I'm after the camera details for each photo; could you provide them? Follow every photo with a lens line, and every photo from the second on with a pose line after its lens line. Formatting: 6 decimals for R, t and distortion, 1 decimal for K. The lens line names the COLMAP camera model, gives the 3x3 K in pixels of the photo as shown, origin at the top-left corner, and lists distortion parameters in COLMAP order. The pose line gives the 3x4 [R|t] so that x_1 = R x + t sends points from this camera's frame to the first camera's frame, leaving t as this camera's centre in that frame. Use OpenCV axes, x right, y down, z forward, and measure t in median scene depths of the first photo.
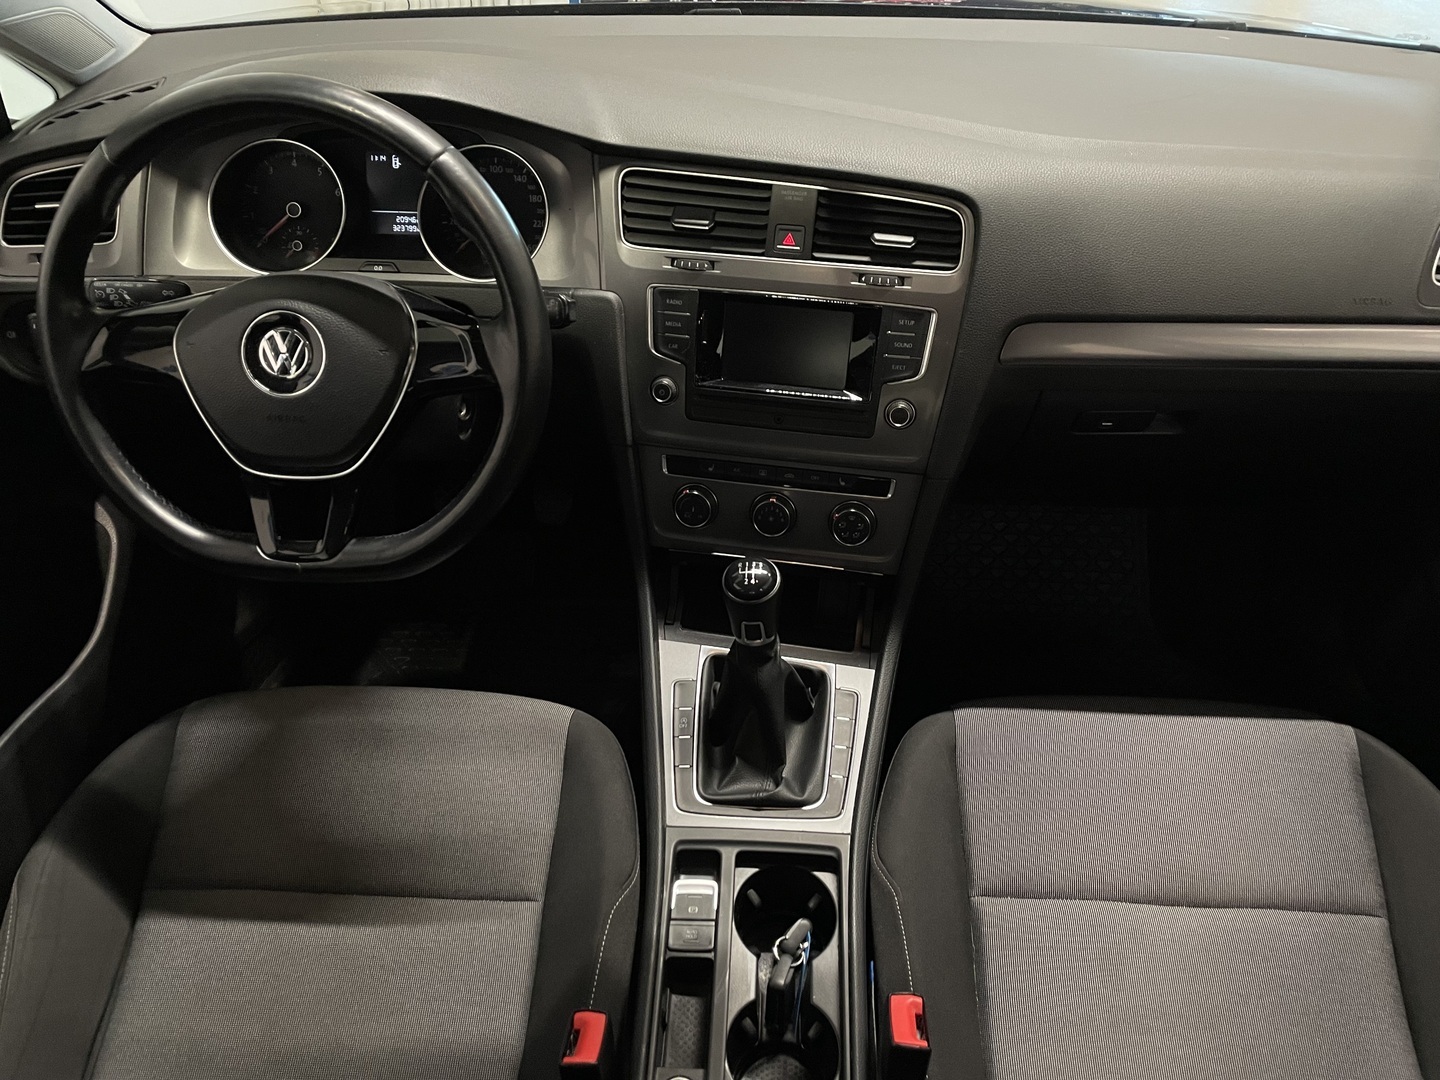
lens RADIAL K [[1101.2, 0, 720.4], [0, 1101.2, 522.0], [0, 0, 1]] dist [0.087336, -0.113205]
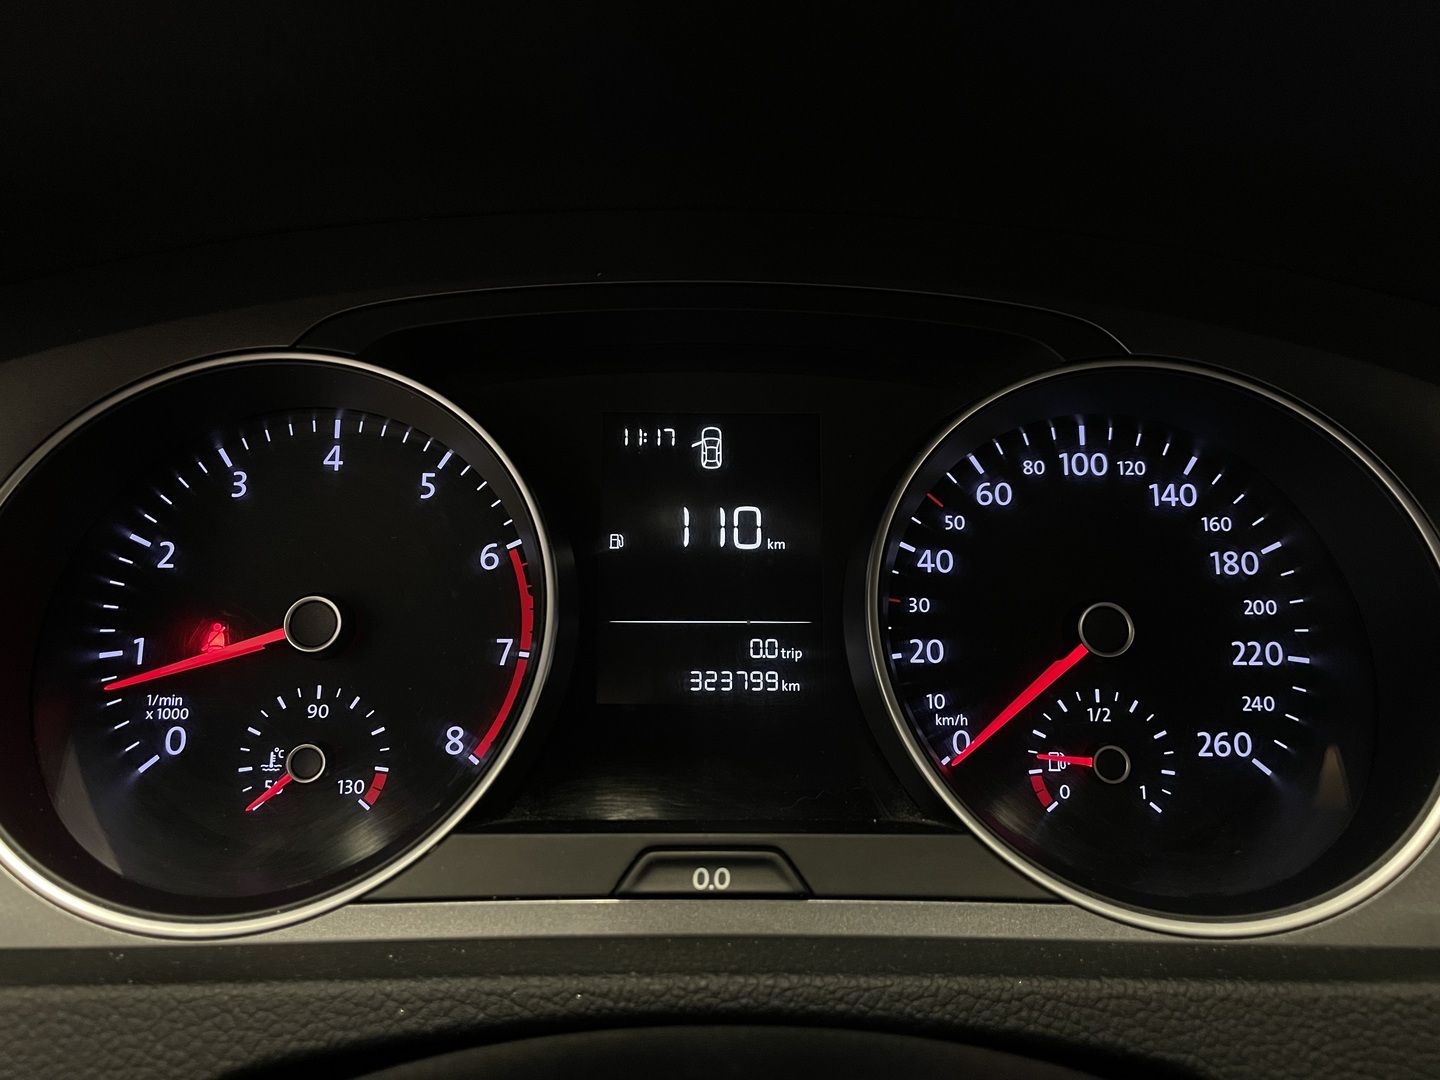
lens RADIAL K [[1091.8, 0, 718.1], [0, 1091.8, 504.7], [0, 0, 1]] dist [0.081596, -0.115303]
pose [[0.998333, -0.012809, 0.056279, -0.327111], [0.033092, 0.925910, -0.376291, -0.222389], [-0.047289, 0.377526, 0.924791, 0.807819]]
